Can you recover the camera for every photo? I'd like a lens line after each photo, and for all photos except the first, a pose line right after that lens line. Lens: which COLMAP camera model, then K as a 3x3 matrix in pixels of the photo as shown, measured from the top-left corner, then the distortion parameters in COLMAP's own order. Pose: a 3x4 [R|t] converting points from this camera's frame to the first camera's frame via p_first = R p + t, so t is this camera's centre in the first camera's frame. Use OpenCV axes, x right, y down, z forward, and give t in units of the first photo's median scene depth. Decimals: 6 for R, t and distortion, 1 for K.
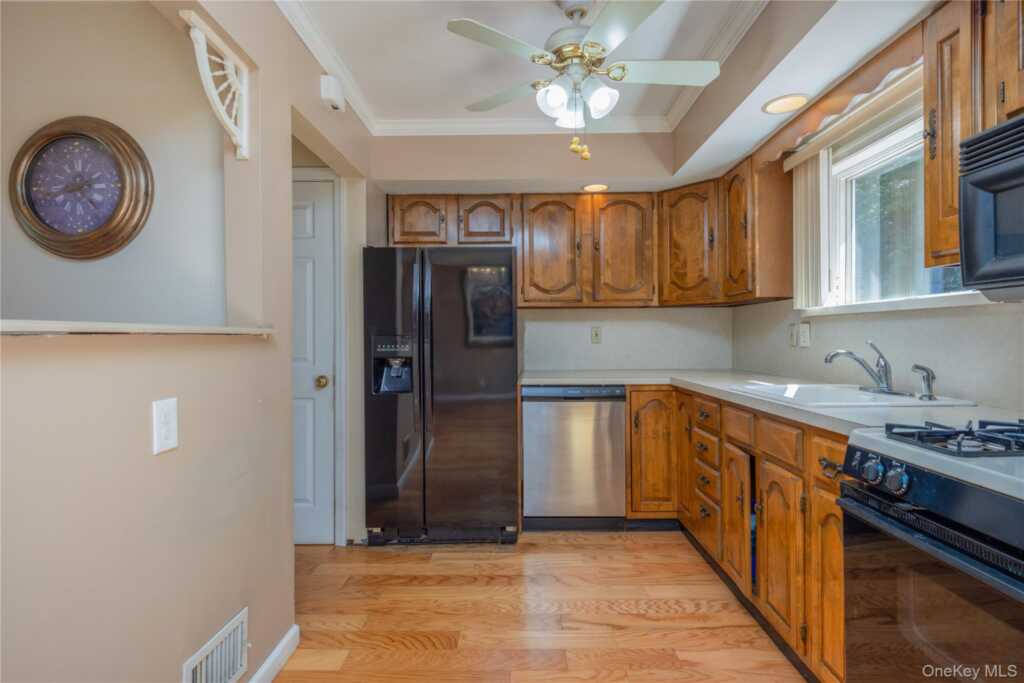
lens RADIAL K [[514.3, 0, 520.9], [0, 514.3, 336.3], [0, 0, 1]] dist [0.004897, -0.004452]
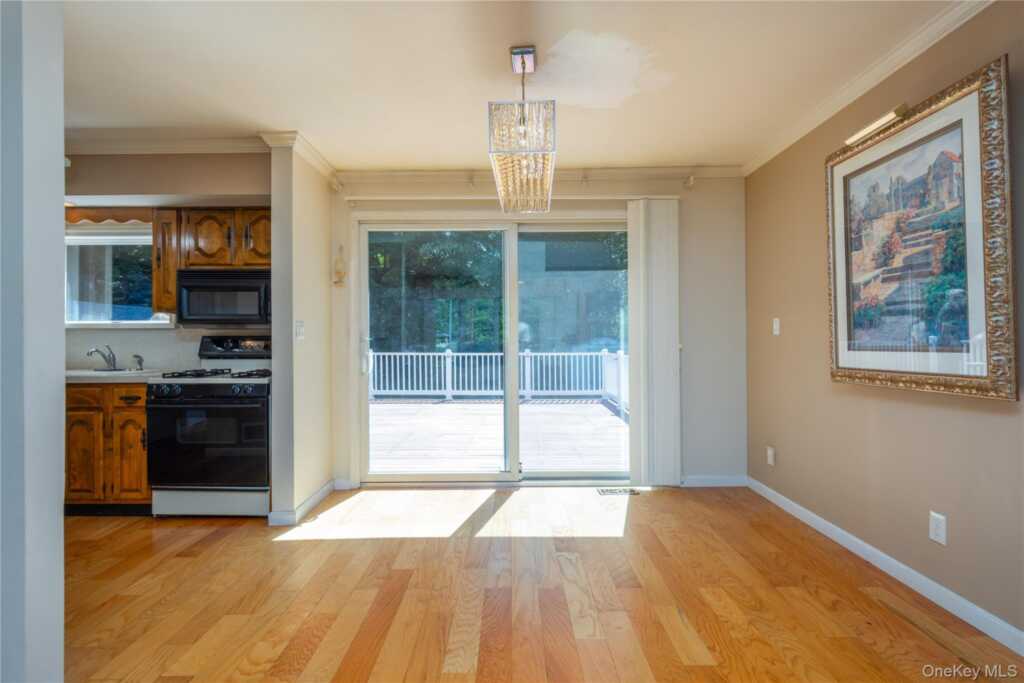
lens RADIAL K [[514.3, 0, 507.1], [0, 514.3, 338.6], [0, 0, 1]] dist [0.004897, -0.004452]
pose [[-0.014305, 0.012910, 0.999814, -0.962647], [0.005085, 0.999905, -0.012838, 0.015852], [-0.999885, 0.004900, -0.014369, -0.355531]]
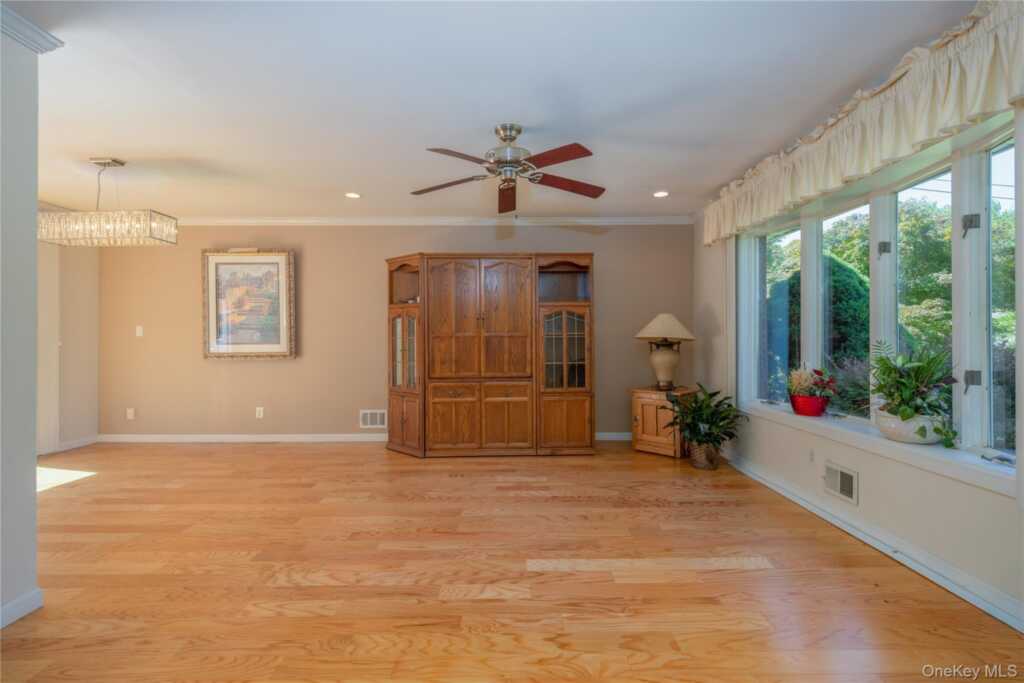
lens RADIAL K [[465.0, 0, 520.6], [0, 465.0, 337.9], [0, 0, 1]] dist [-0.002911, -0.001650]
pose [[-0.999787, 0.008458, -0.018829, -1.187808], [0.008493, 0.999962, -0.001790, 0.015291], [0.018813, -0.001950, -0.999821, 0.879461]]
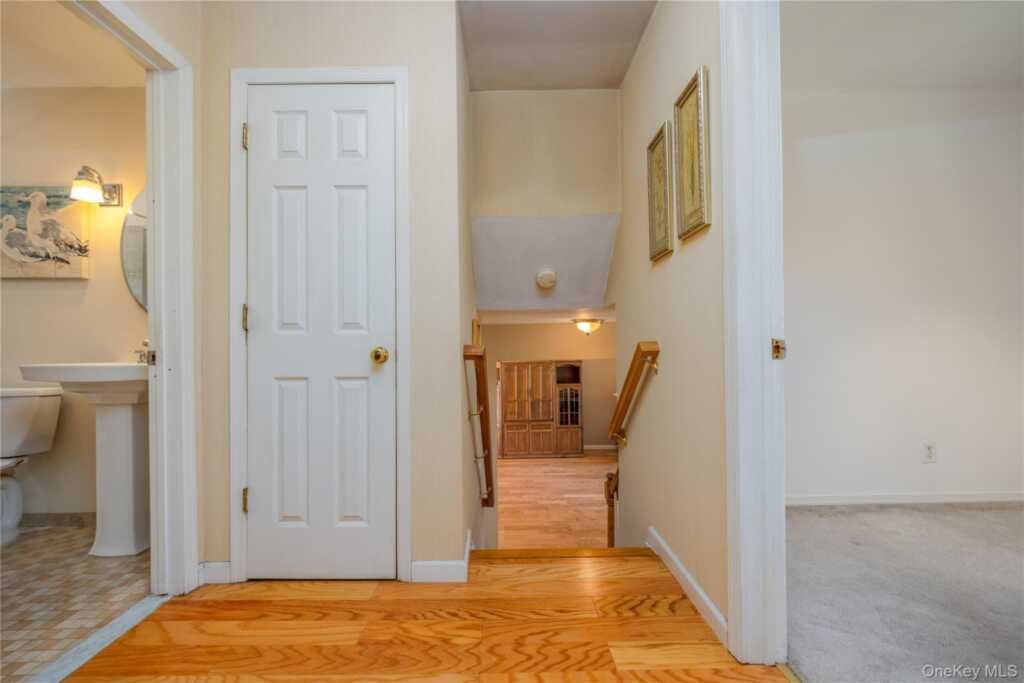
lens RADIAL K [[412.3, 0, 508.2], [0, 412.3, 346.5], [0, 0, 1]] dist [0.003952, 0.000261]
pose [[-0.999750, 0.016274, -0.015306, -0.879427], [0.016304, 0.999865, -0.001861, -0.400218], [0.015274, -0.002110, -0.999881, 2.317281]]
